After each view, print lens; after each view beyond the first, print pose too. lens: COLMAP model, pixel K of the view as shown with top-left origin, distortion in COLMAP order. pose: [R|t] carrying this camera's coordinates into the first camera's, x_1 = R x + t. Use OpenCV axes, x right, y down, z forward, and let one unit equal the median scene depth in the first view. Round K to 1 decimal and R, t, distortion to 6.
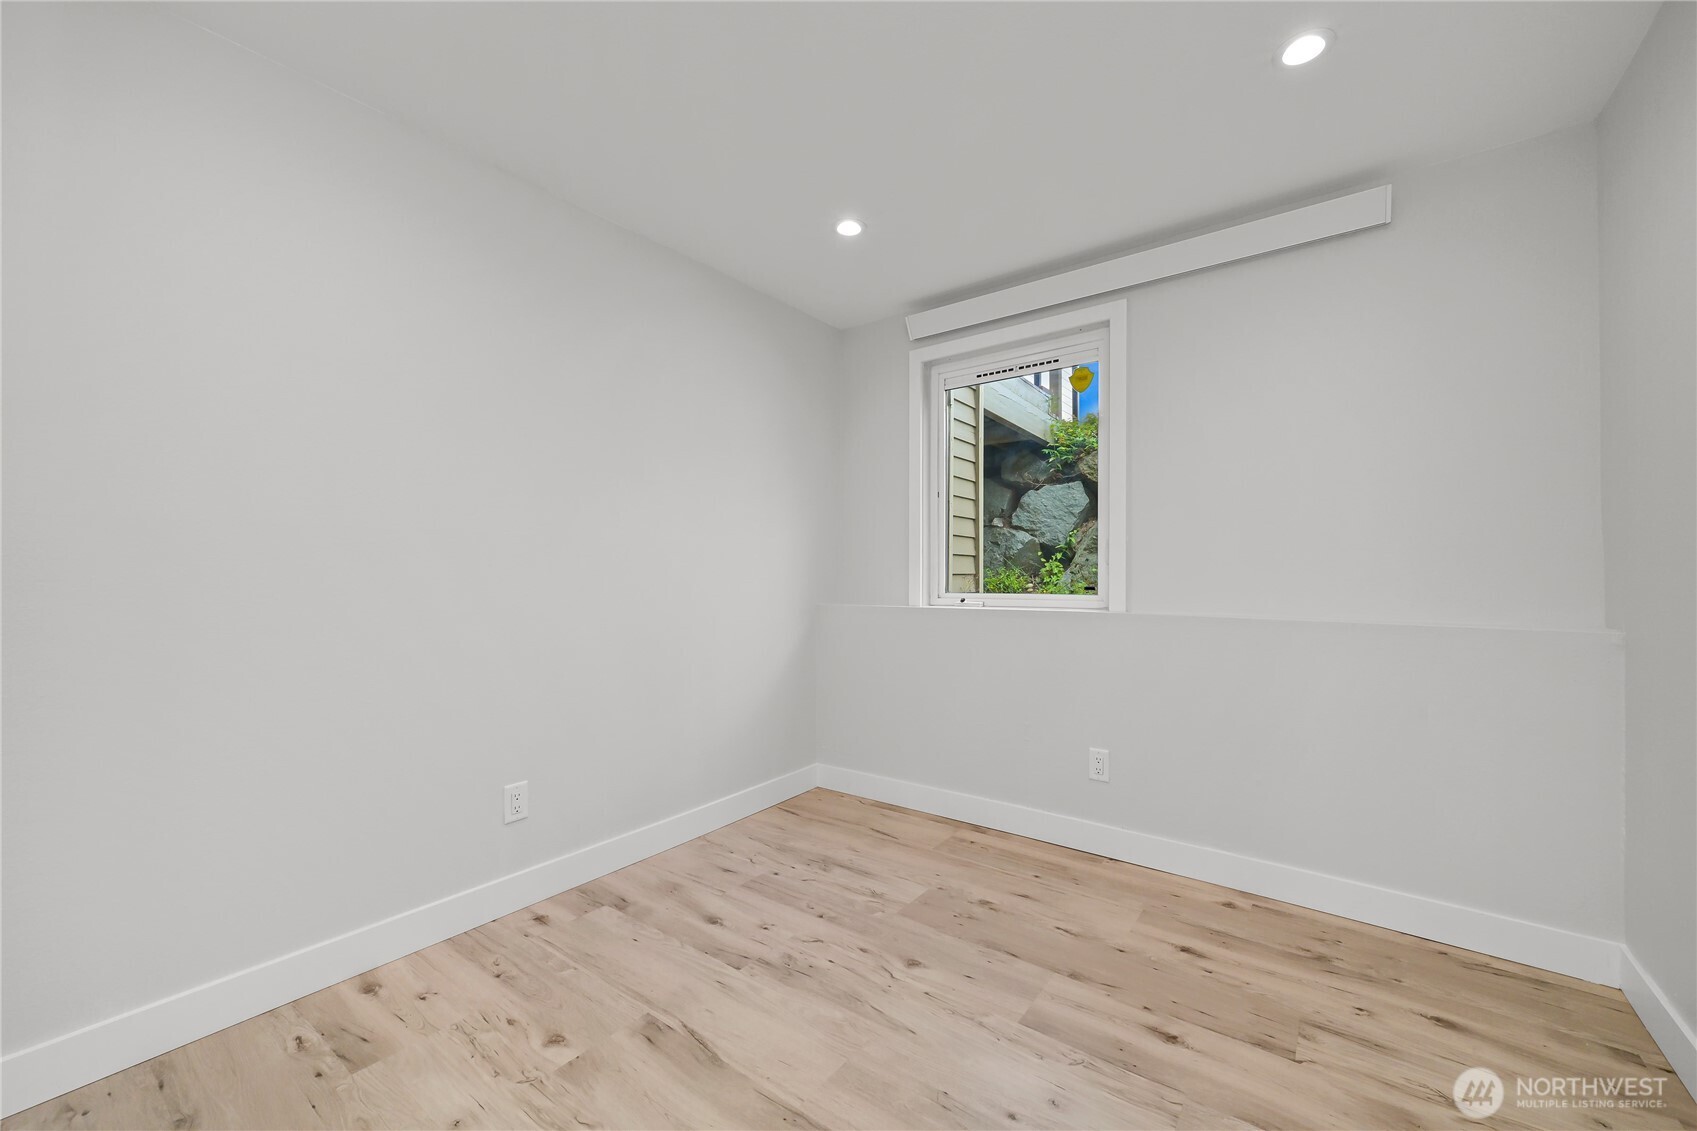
lens RADIAL K [[664.1, 0, 854.1], [0, 664.1, 568.3], [0, 0, 1]] dist [-0.000658, 0.000104]
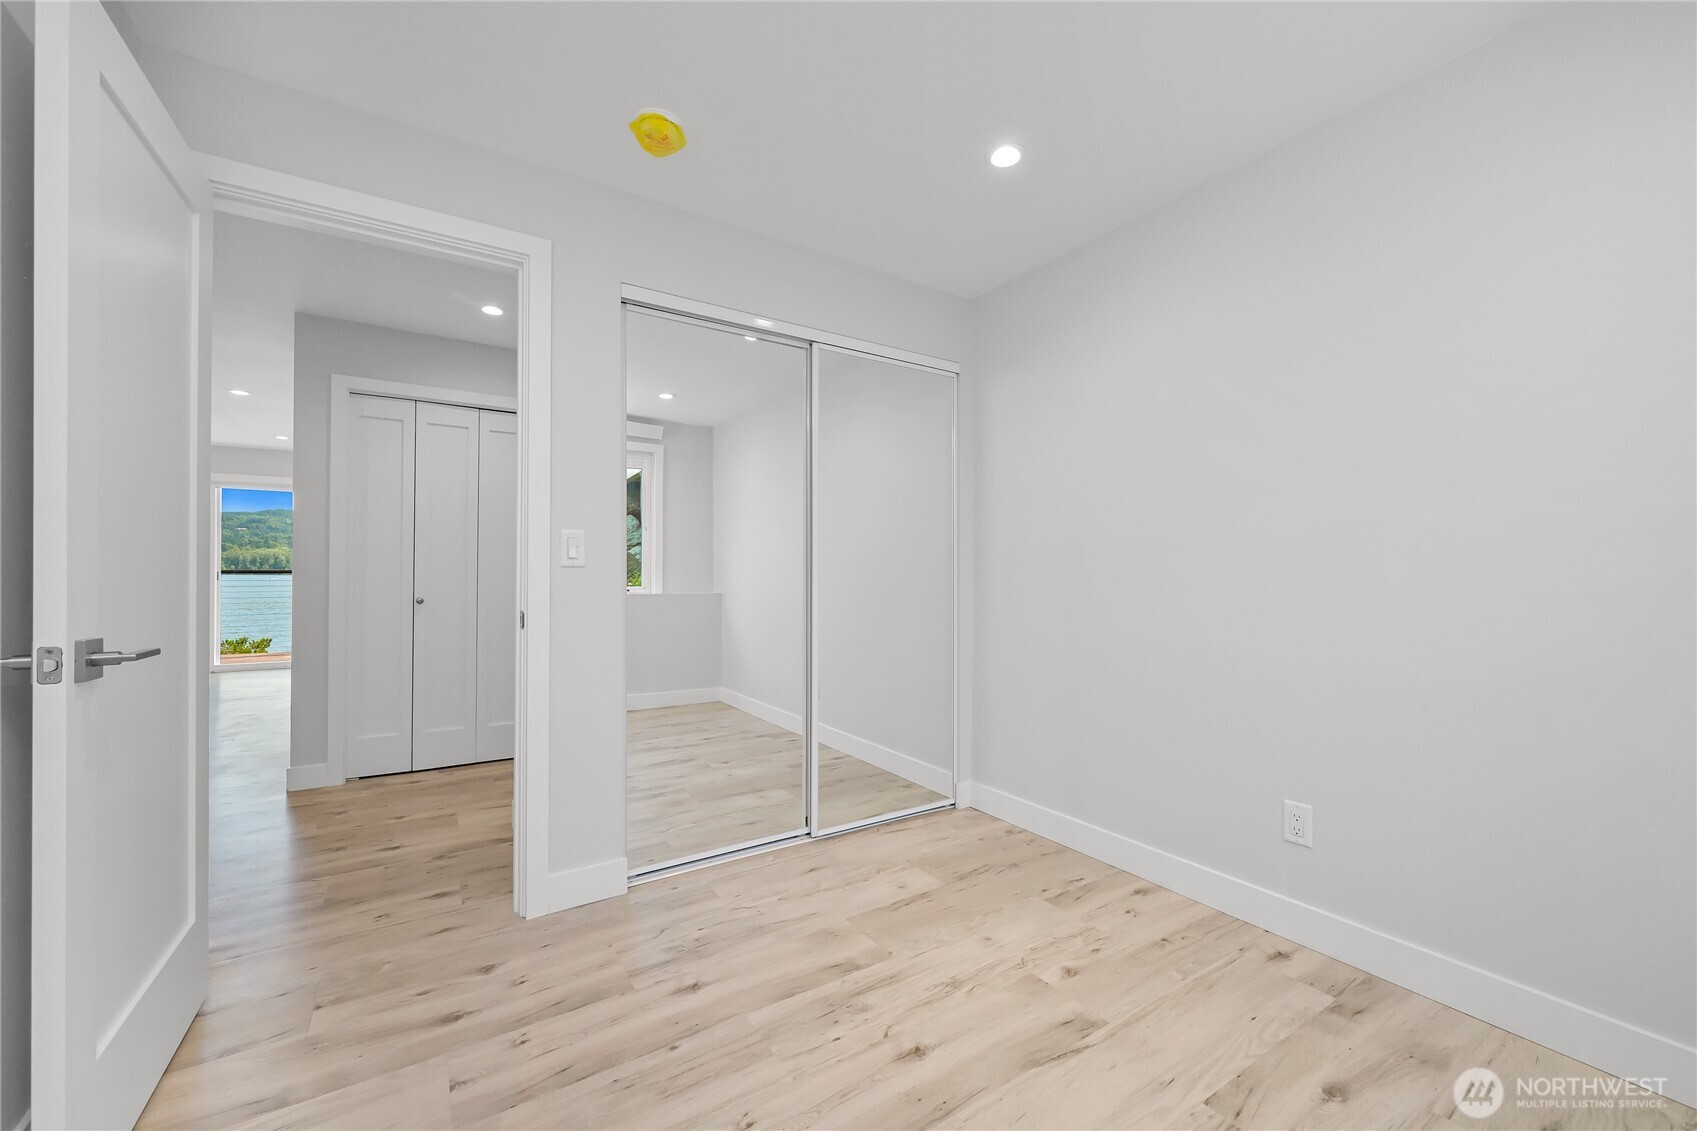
lens RADIAL K [[664.1, 0, 854.1], [0, 664.1, 568.3], [0, 0, 1]] dist [-0.000658, 0.000104]
pose [[-0.338980, -0.006342, -0.940772, 0.420395], [0.009935, 0.999897, -0.010320, 0.004219], [0.940741, -0.012844, -0.338882, 0.561550]]
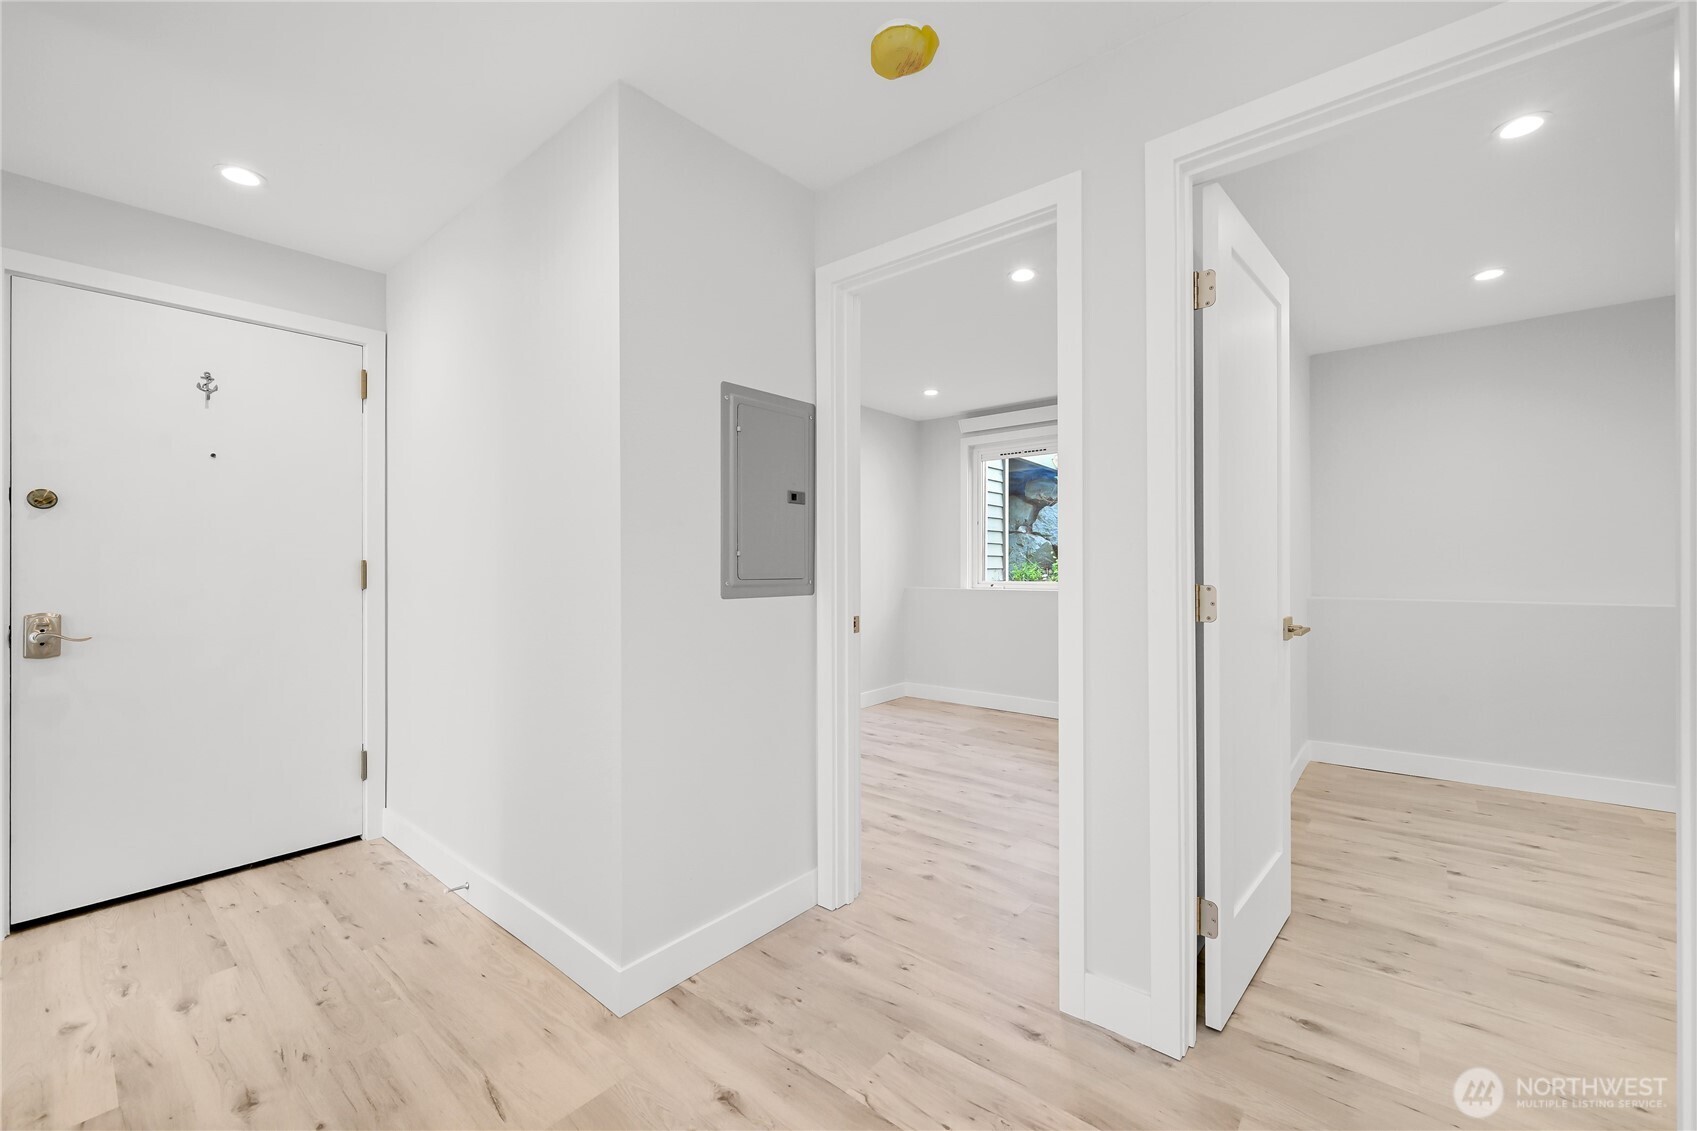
lens RADIAL K [[673.5, 0, 855.7], [0, 673.5, 591.0], [0, 0, 1]] dist [-0.000479, -0.000015]
pose [[0.998487, -0.006633, -0.054580, -0.101916], [0.009283, 0.998783, 0.048438, -0.026594], [0.054192, -0.048872, 0.997334, -0.822494]]
